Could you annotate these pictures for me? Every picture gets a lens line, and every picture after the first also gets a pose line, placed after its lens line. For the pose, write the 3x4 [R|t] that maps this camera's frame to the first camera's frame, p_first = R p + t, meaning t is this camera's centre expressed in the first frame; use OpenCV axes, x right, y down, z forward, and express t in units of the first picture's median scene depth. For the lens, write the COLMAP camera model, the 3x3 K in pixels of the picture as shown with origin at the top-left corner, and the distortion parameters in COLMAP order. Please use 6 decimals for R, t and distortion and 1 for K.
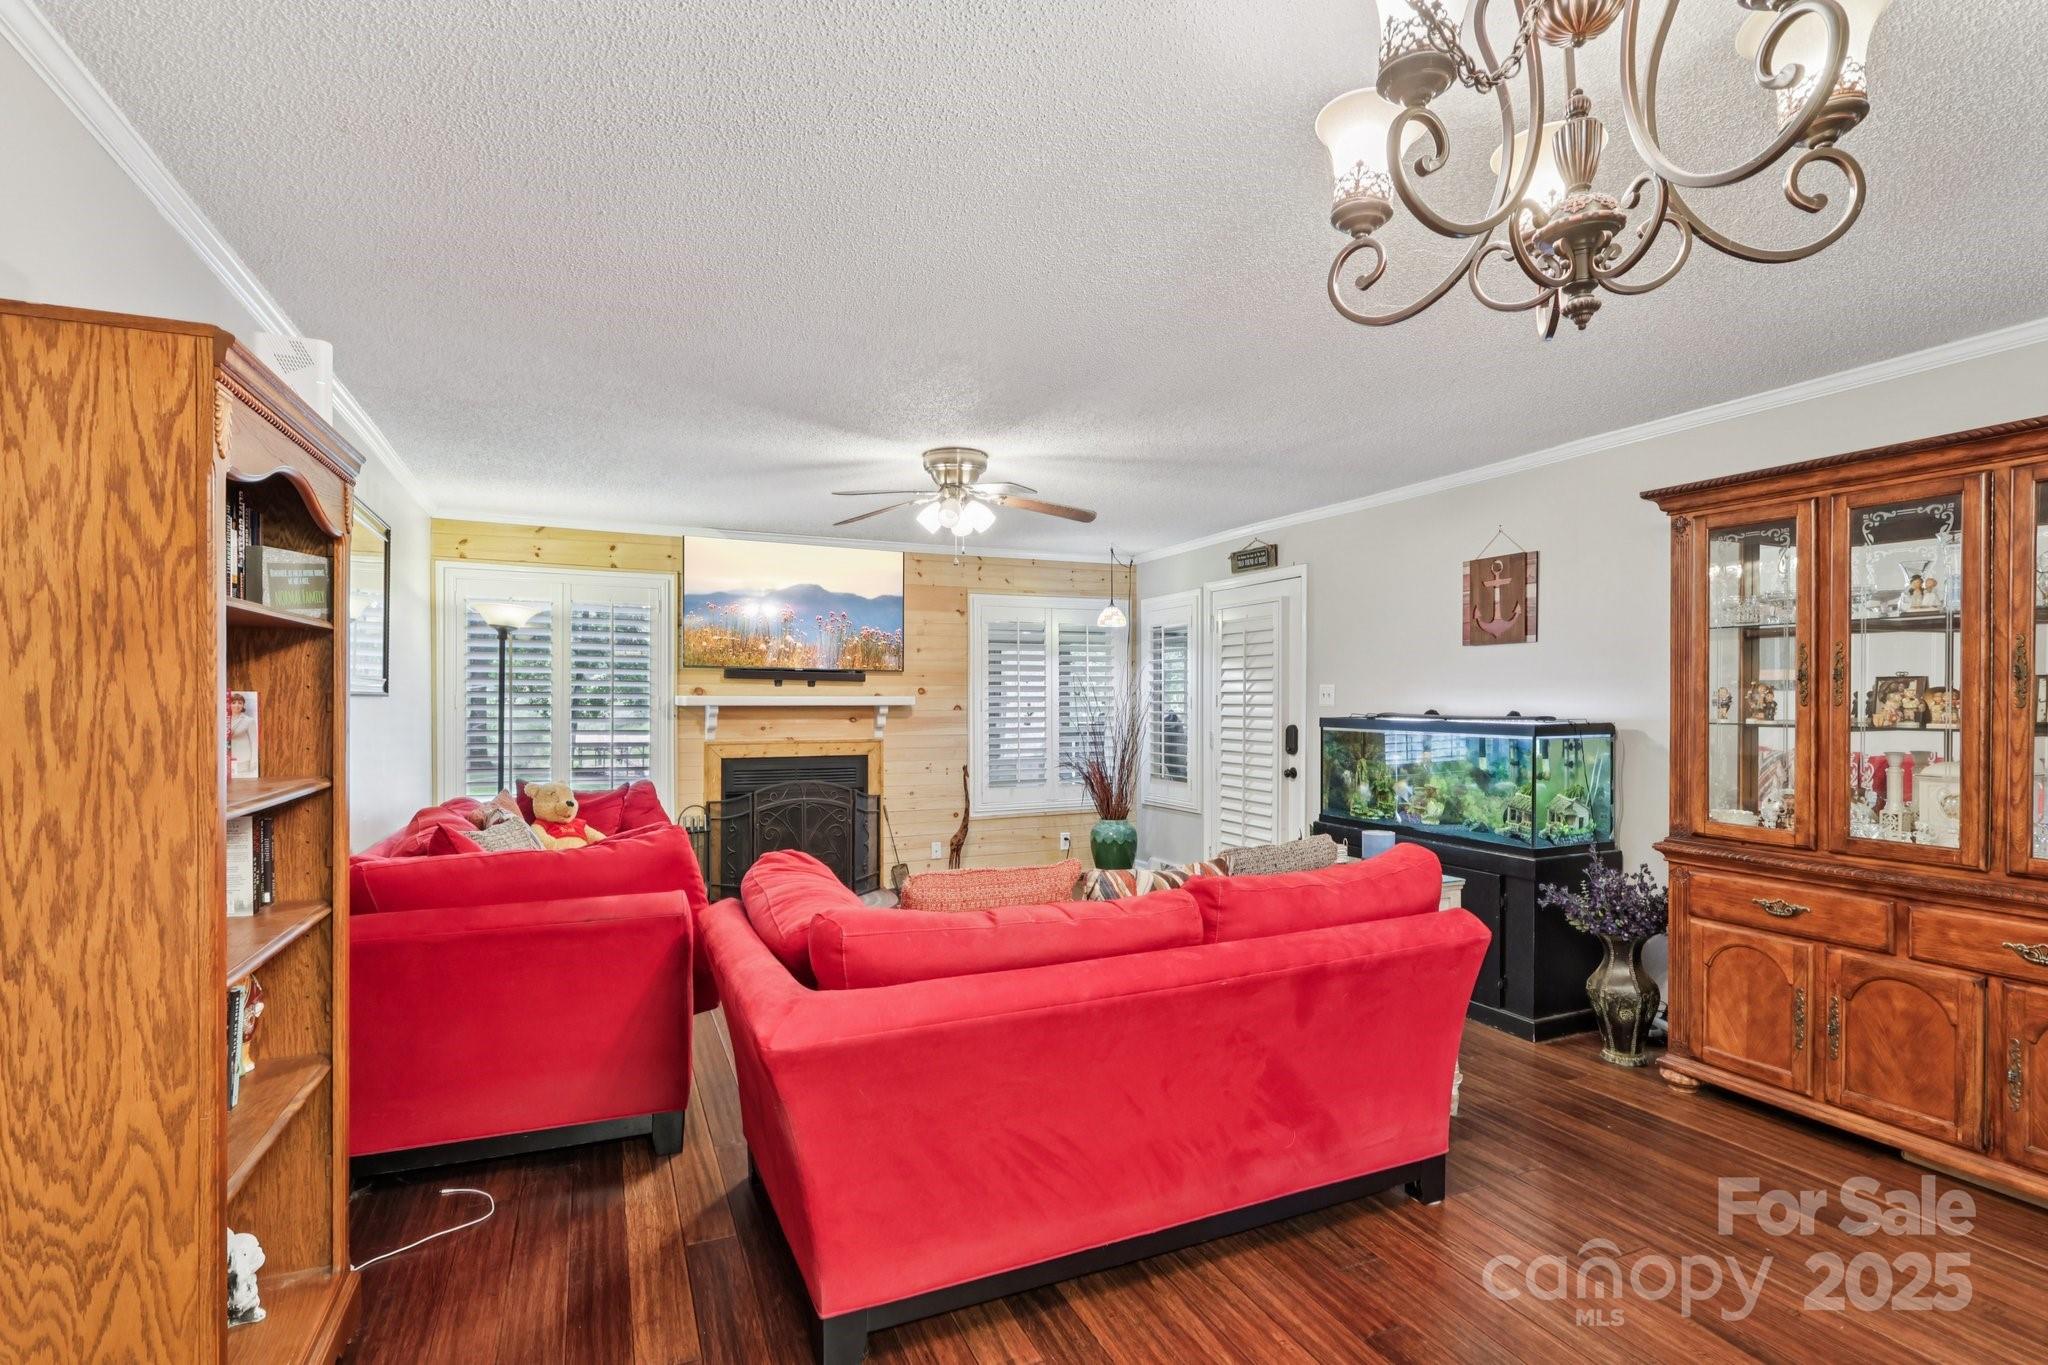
lens RADIAL K [[978.1, 0, 1031.7], [0, 978.1, 699.1], [0, 0, 1]] dist [-0.000968, 0.001723]
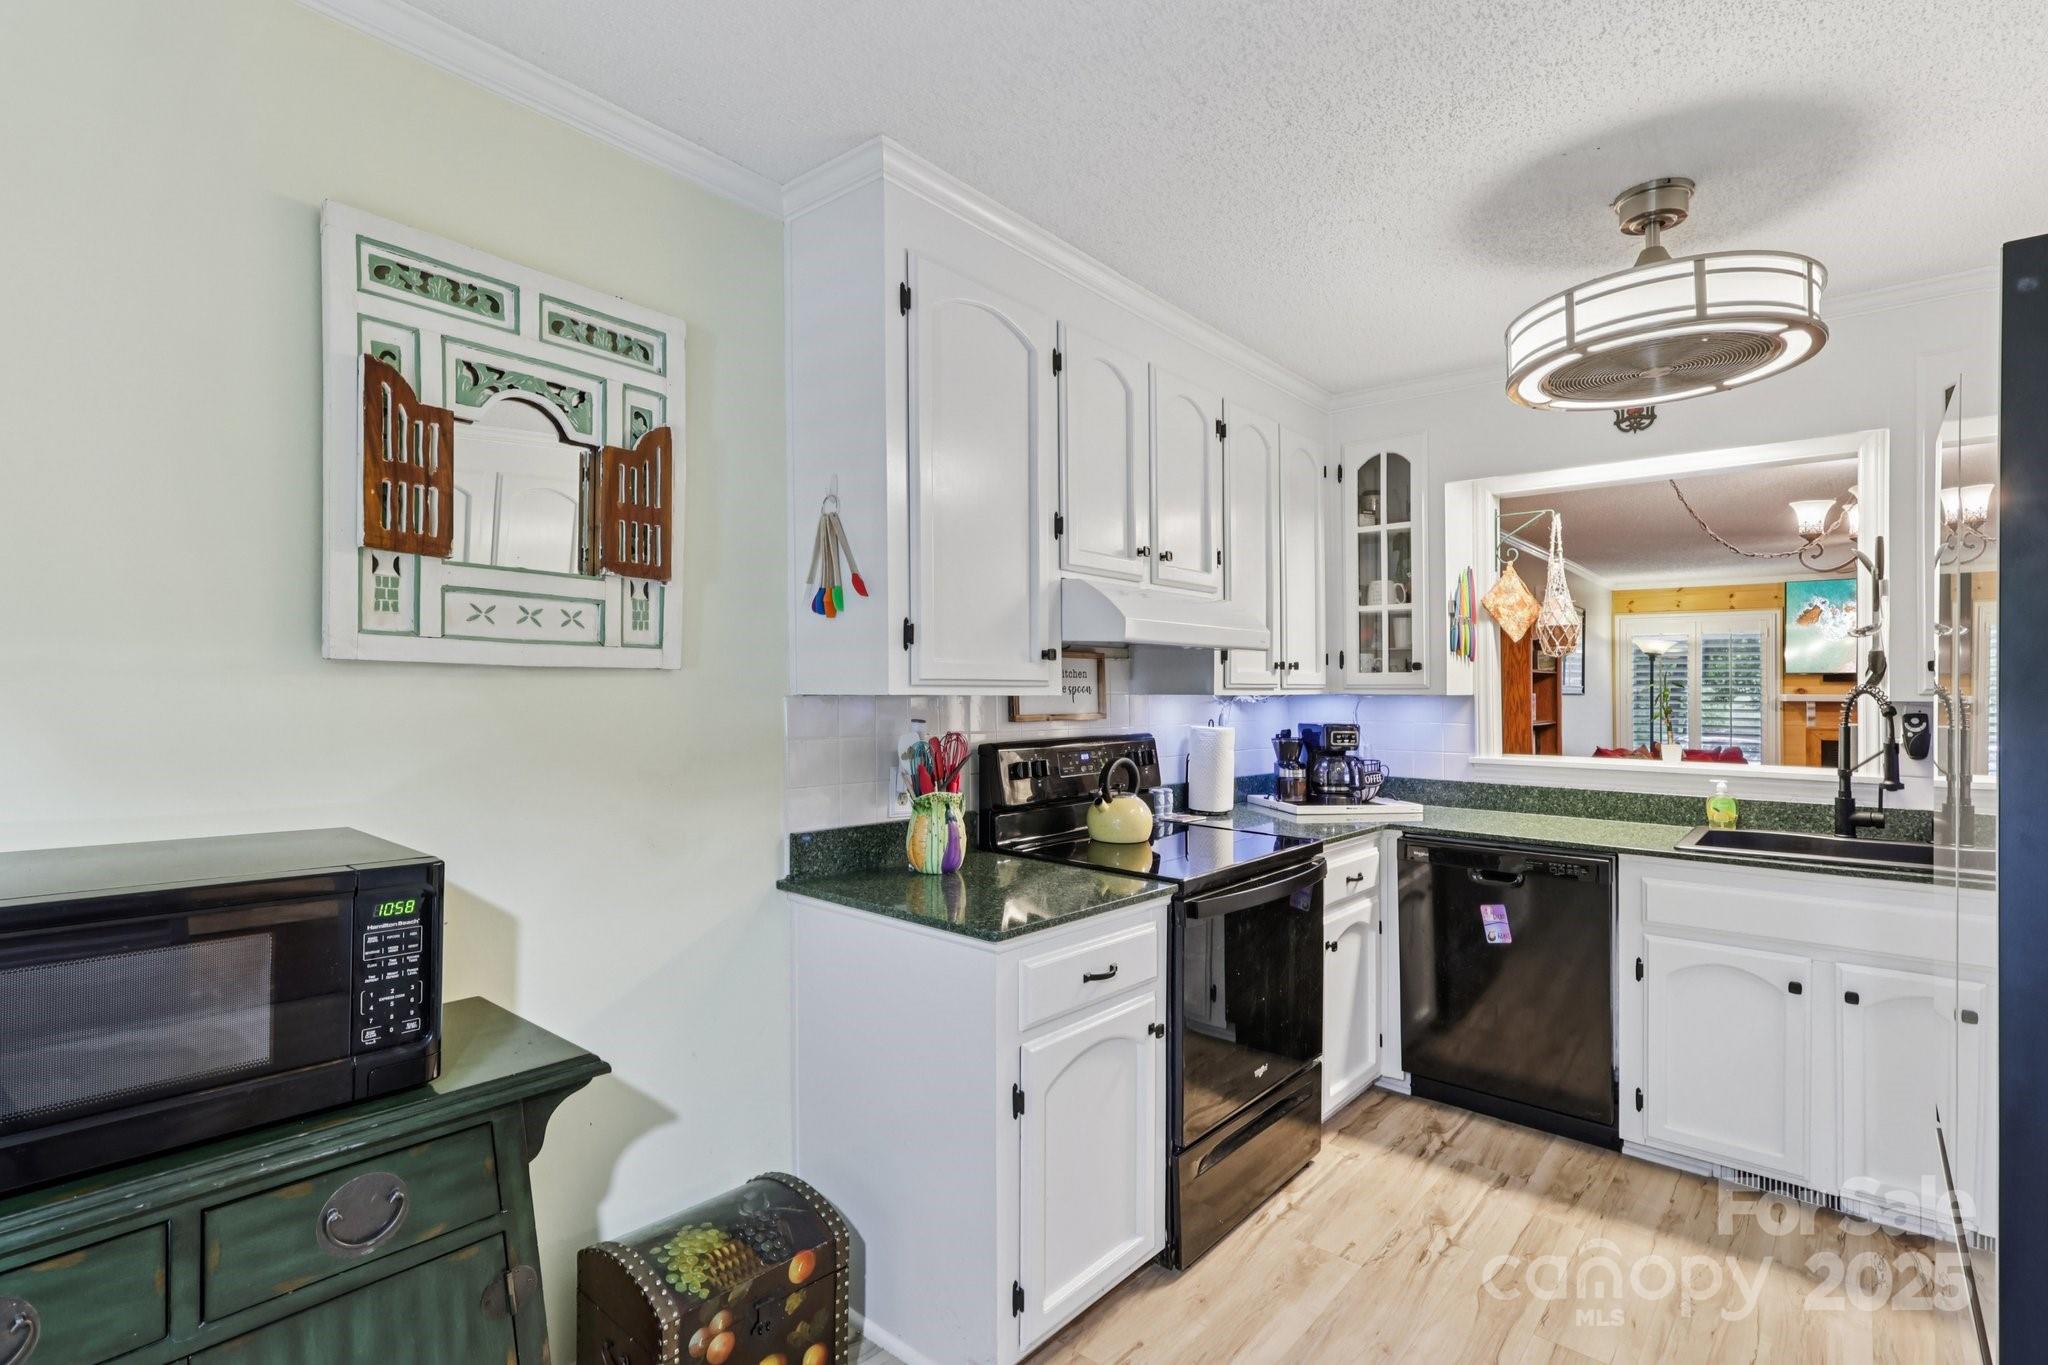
lens RADIAL K [[978.1, 0, 1021.7], [0, 978.1, 692.5], [0, 0, 1]] dist [-0.000968, 0.001723]
pose [[0.429995, -0.006042, -0.902811, 0.443420], [-0.000349, 0.999976, -0.006858, 0.003723], [0.902831, 0.003264, 0.429982, -0.610290]]
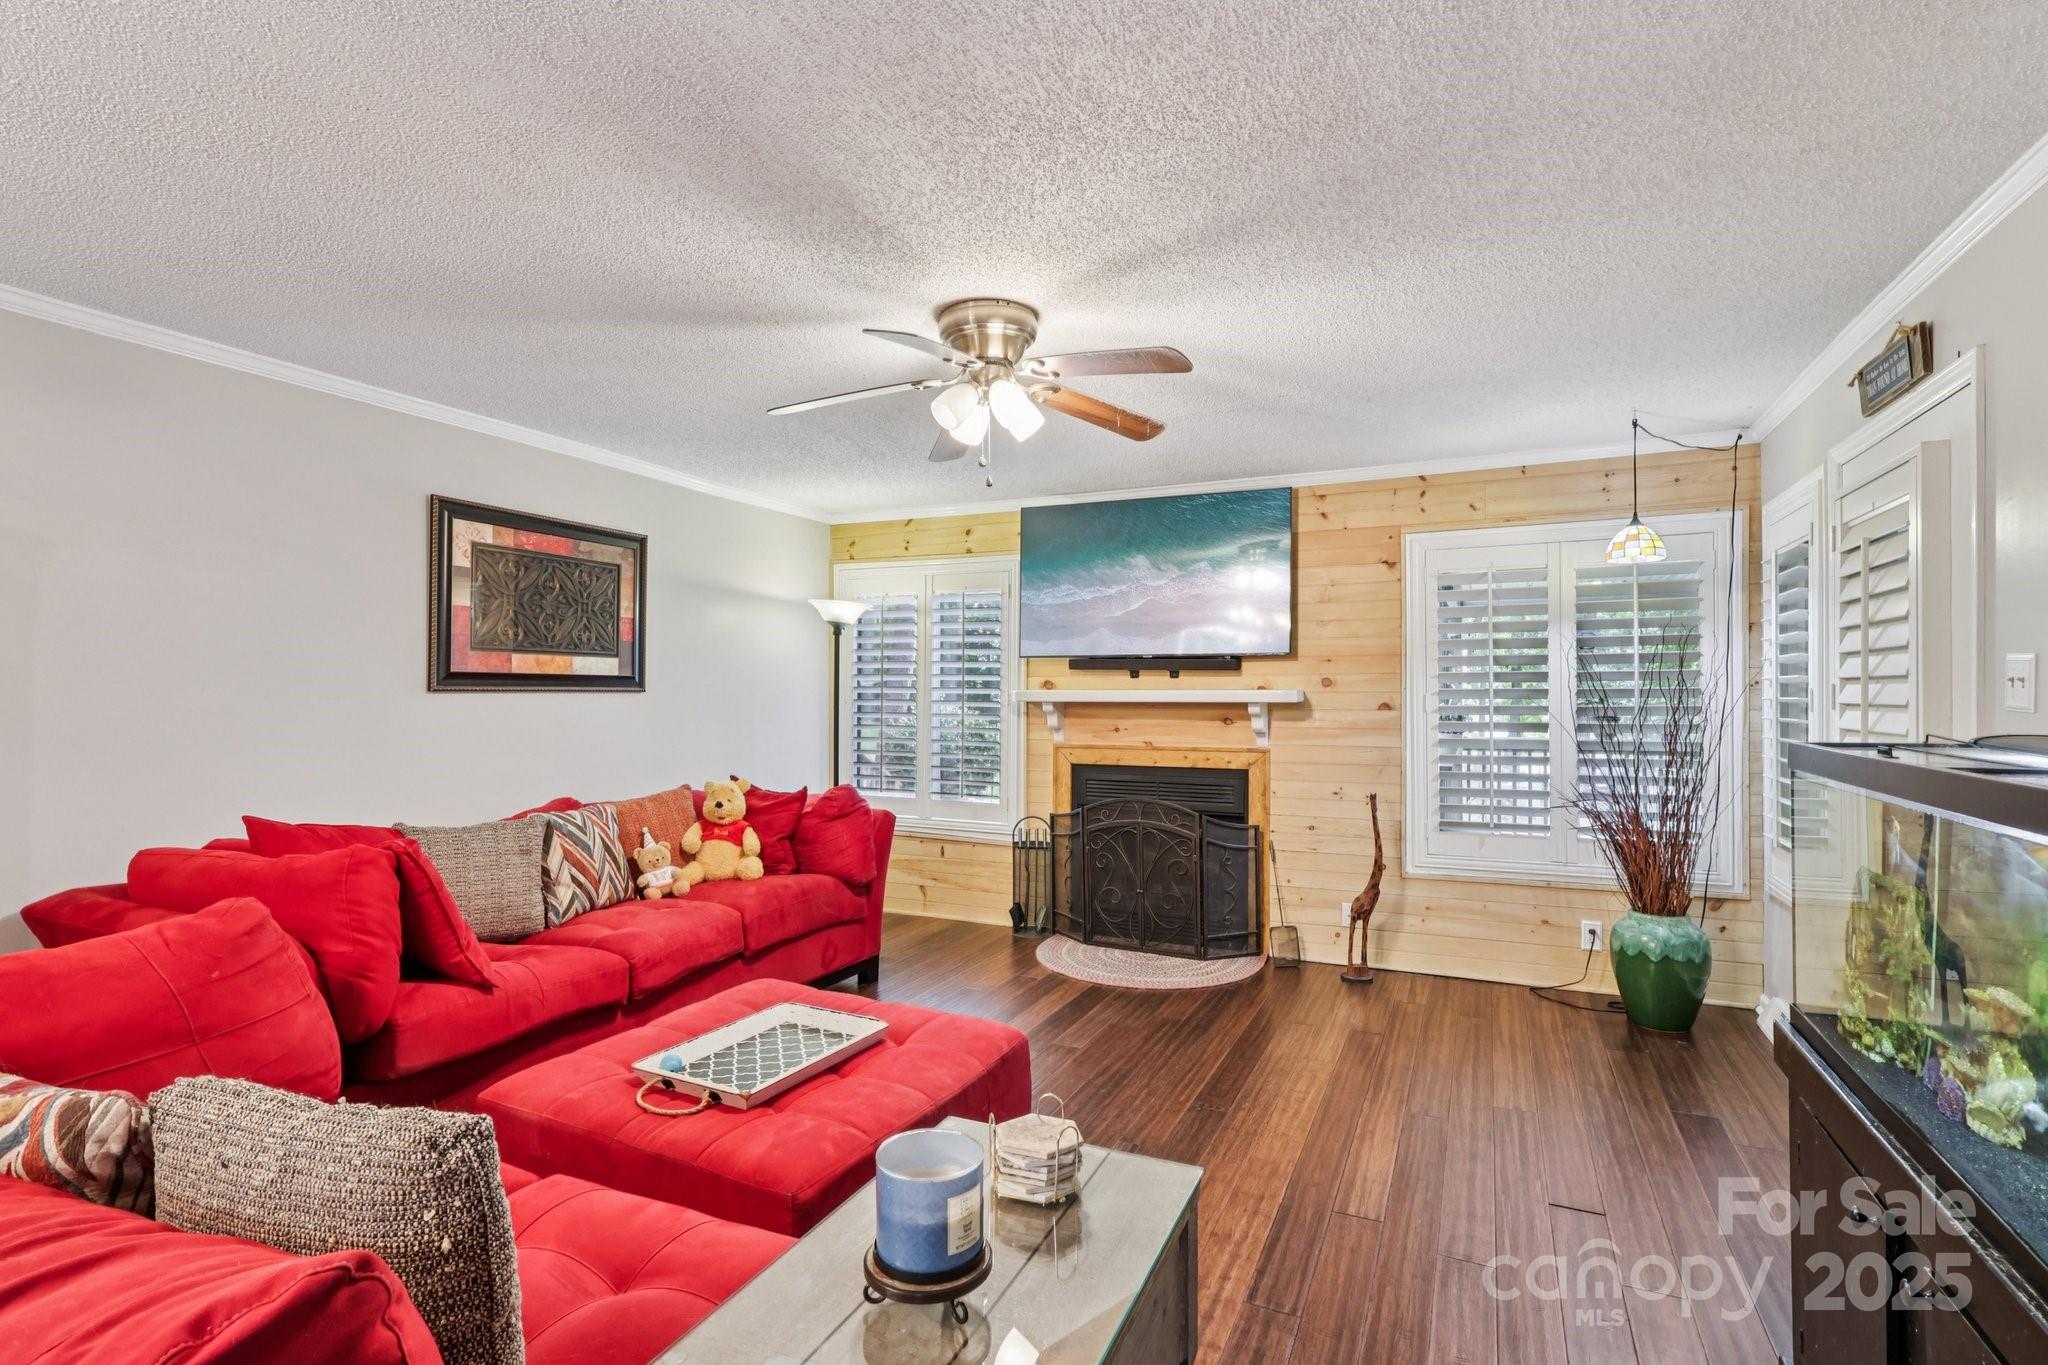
lens RADIAL K [[978.1, 0, 1033.9], [0, 978.1, 685.7], [0, 0, 1]] dist [-0.000968, 0.001723]
pose [[0.647821, -0.008323, -0.761747, 0.310759], [-0.000794, 0.999932, -0.011600, 0.002685], [0.761792, 0.008119, 0.647771, 0.425653]]
